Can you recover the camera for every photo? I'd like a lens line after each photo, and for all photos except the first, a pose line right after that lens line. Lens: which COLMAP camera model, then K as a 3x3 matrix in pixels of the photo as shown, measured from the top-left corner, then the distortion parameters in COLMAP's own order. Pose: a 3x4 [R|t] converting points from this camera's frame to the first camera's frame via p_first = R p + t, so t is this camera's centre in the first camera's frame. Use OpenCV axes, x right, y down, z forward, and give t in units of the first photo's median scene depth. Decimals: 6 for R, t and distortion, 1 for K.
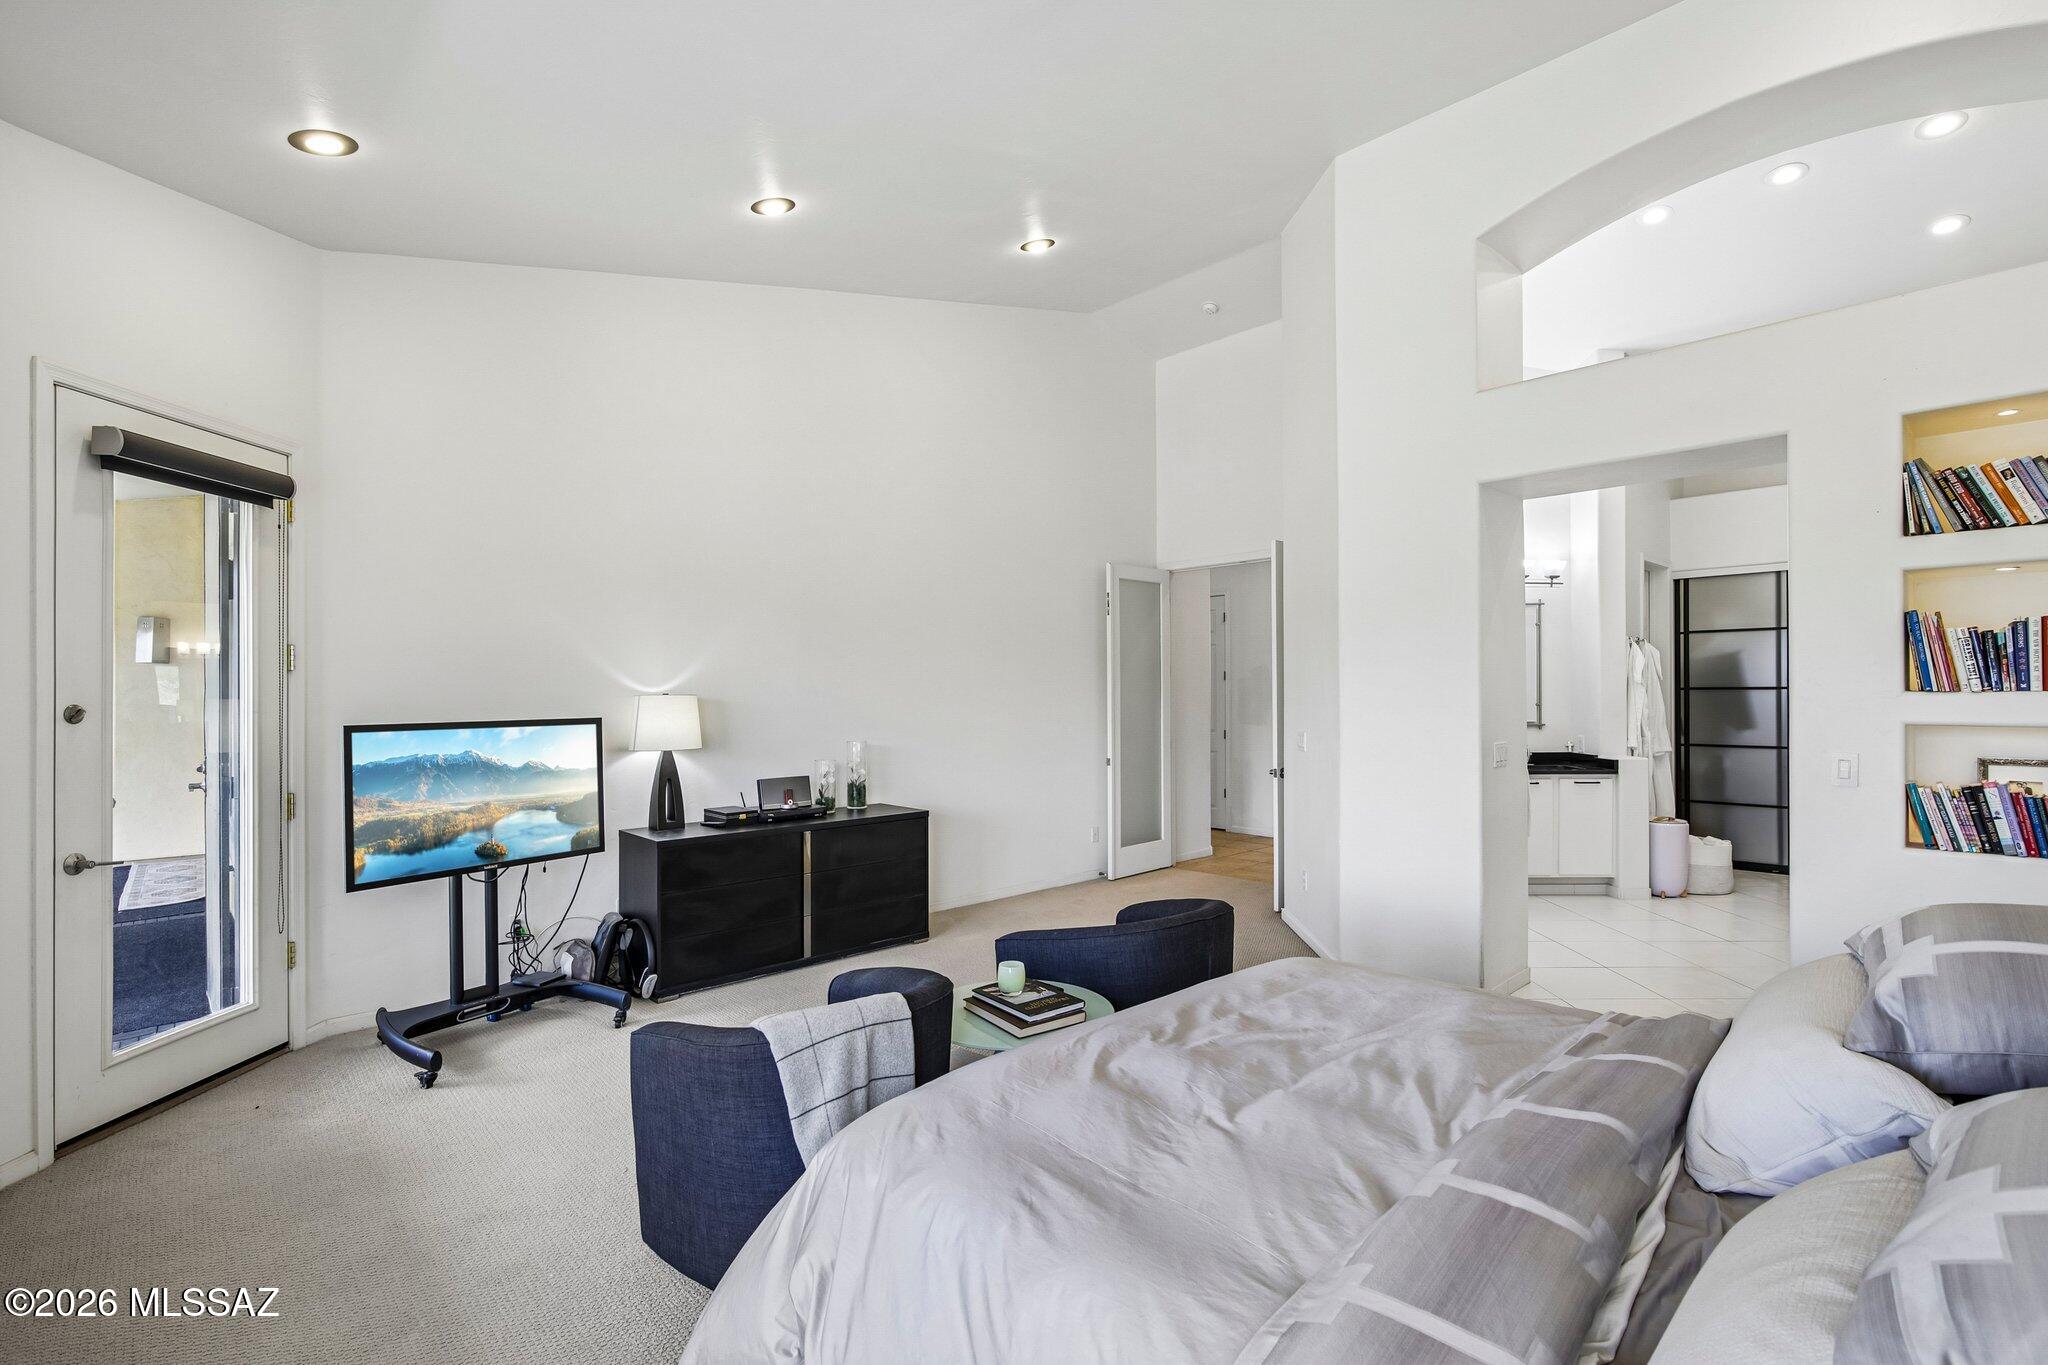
lens RADIAL K [[943.3, 0, 1007.4], [0, 943.3, 694.8], [0, 0, 1]] dist [-0.018605, 0.002453]
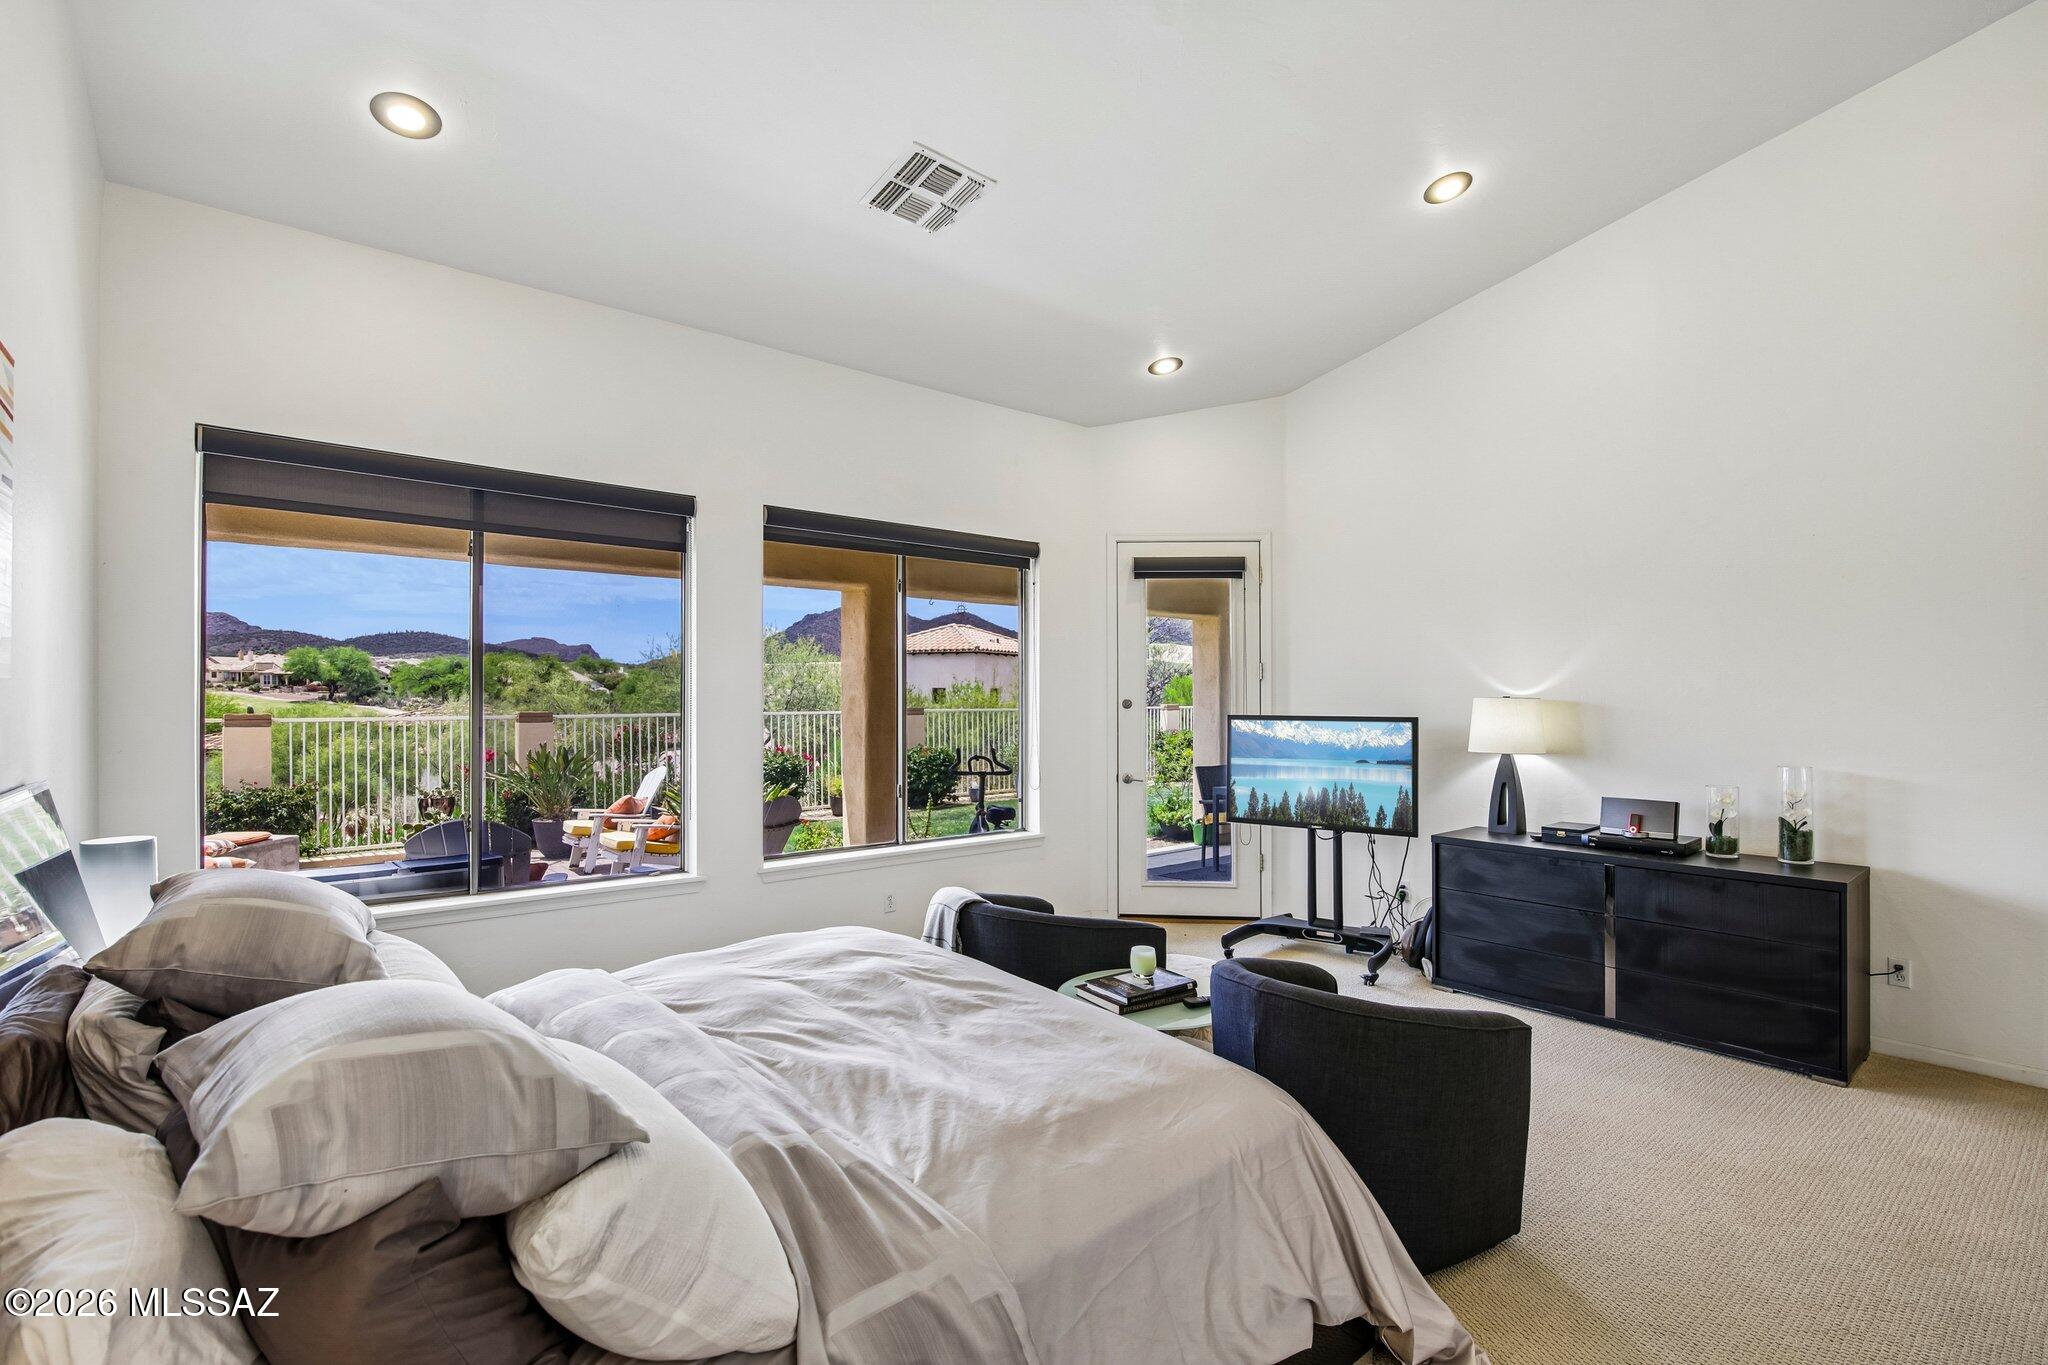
lens RADIAL K [[943.3, 0, 1051.6], [0, 943.3, 684.5], [0, 0, 1]] dist [-0.018605, 0.002453]
pose [[-0.029148, -0.006238, -0.999556, 0.703807], [-0.006111, 0.999963, -0.006063, -0.005219], [0.999556, 0.005932, -0.029185, 0.600983]]
